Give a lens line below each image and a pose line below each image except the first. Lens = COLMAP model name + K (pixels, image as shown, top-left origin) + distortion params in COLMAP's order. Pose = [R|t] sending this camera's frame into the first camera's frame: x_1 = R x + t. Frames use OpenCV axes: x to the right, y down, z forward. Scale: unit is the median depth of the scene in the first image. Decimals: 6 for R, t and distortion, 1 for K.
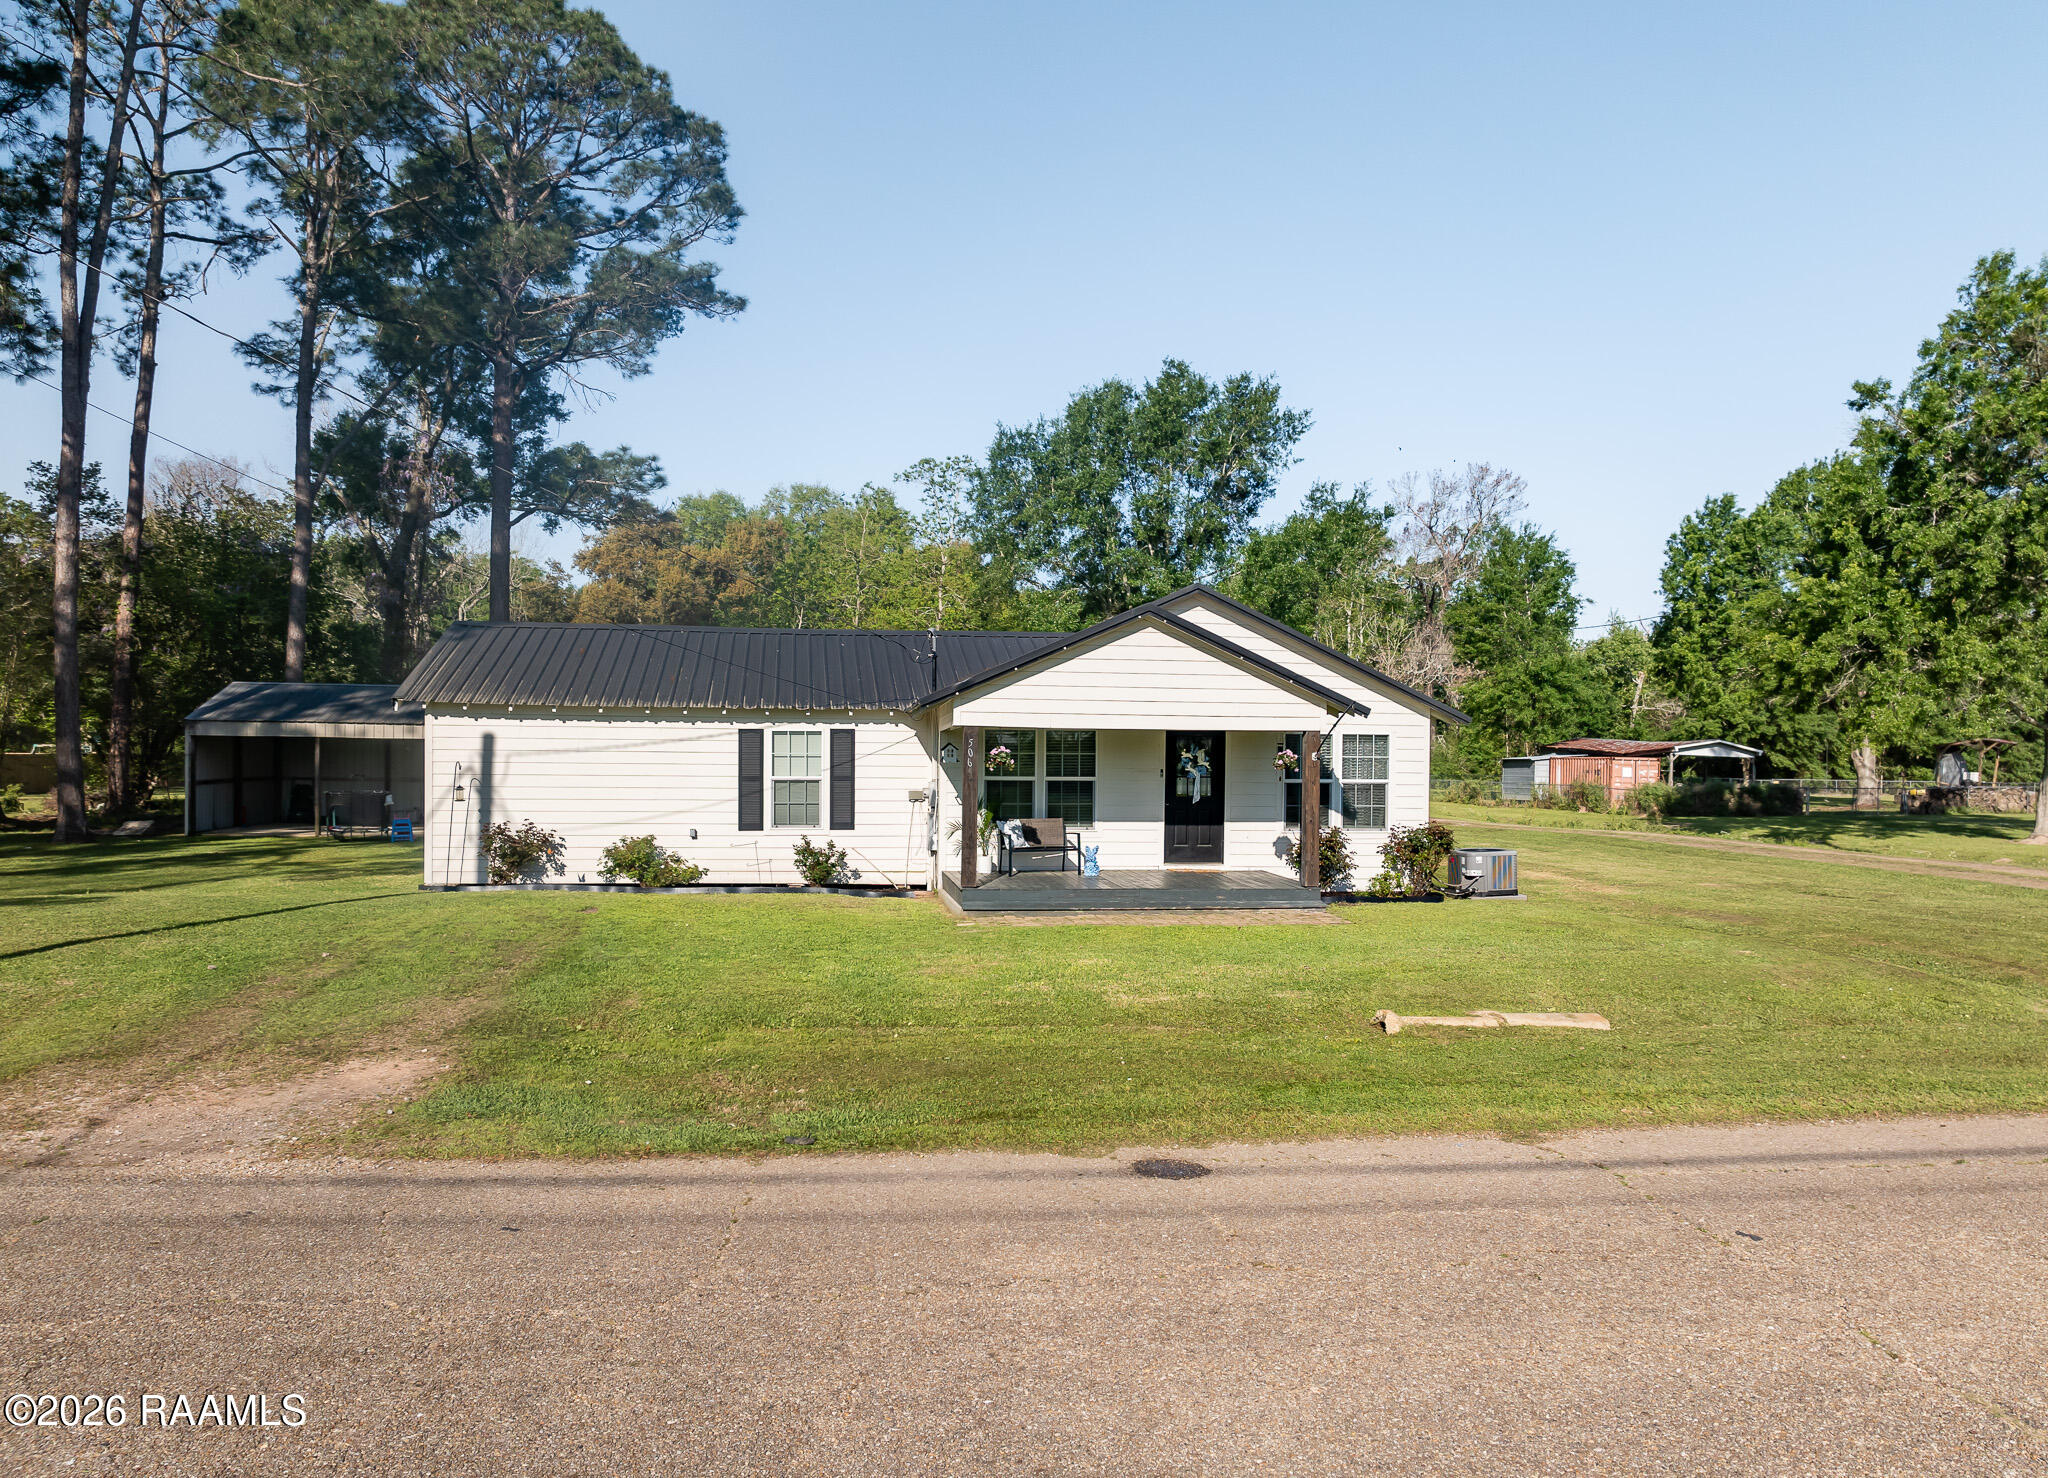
lens RADIAL K [[1467.9, 0, 1014.6], [0, 1467.9, 757.0], [0, 0, 1]] dist [-0.040639, 0.008110]
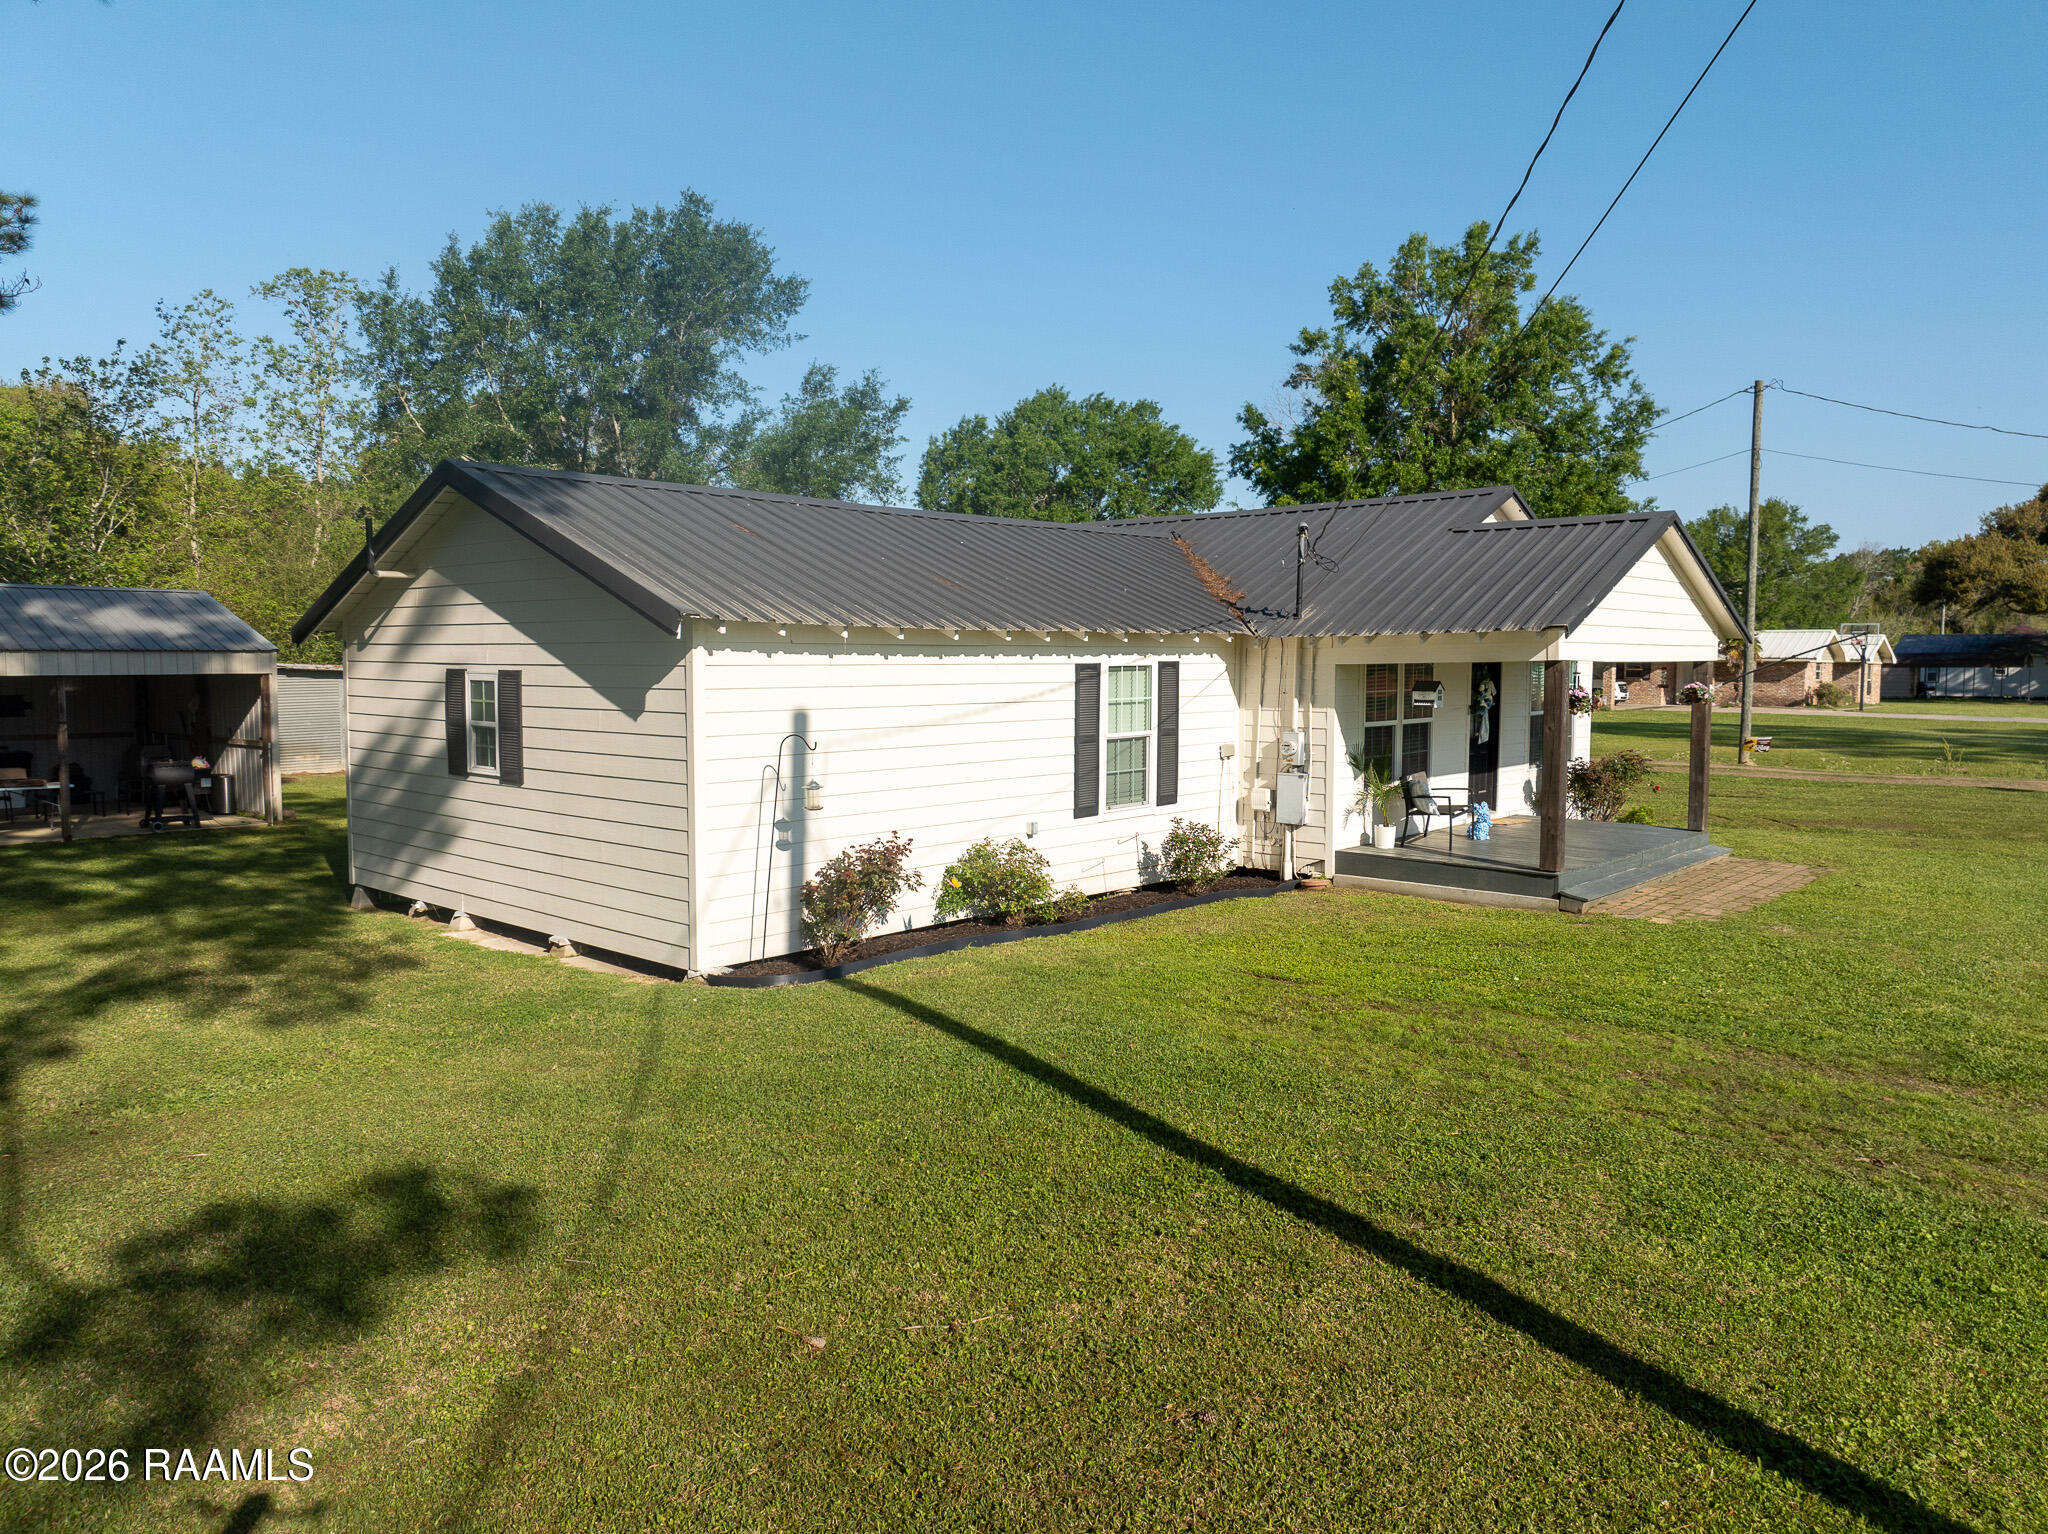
lens RADIAL K [[1453.7, 0, 1018.3], [0, 1453.7, 770.4], [0, 0, 1]] dist [-0.044637, 0.018336]
pose [[0.763278, -0.061036, 0.643181, -0.619044], [0.011222, 0.996630, 0.081260, -0.024428], [-0.645973, -0.054806, 0.761390, 0.518113]]
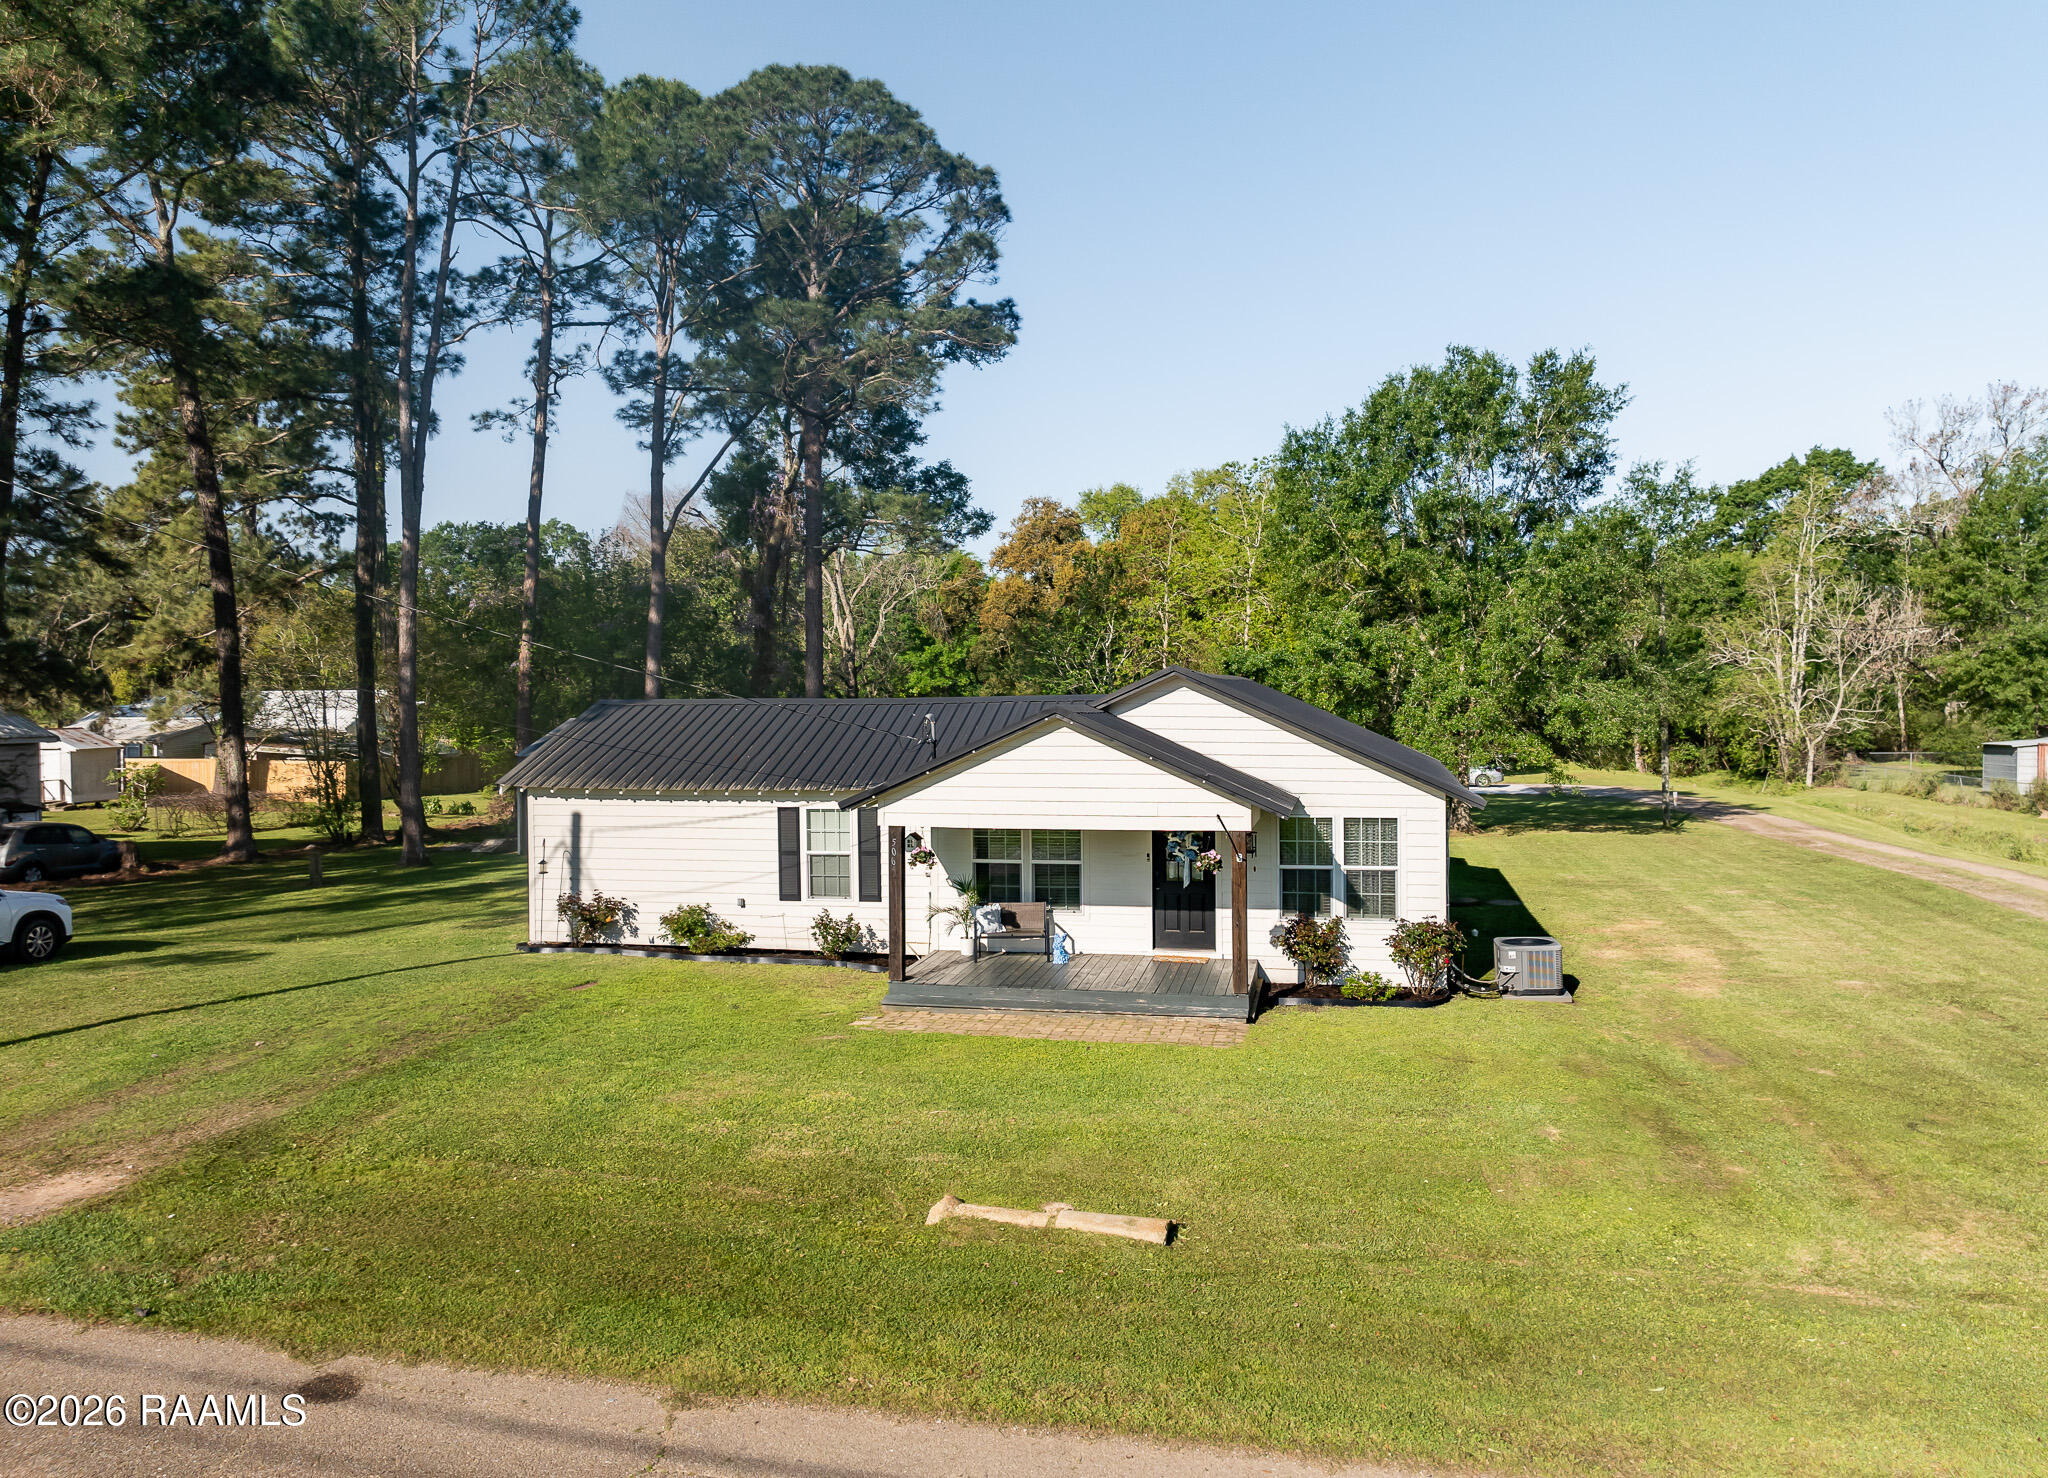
lens RADIAL K [[1467.9, 0, 1004.8], [0, 1467.9, 720.6], [0, 0, 1]] dist [-0.040639, 0.008110]
pose [[0.933716, -0.013574, -0.357757, 0.354596], [0.016049, 0.999863, 0.003952, -0.084171], [0.357654, -0.009431, 0.933806, 0.046046]]
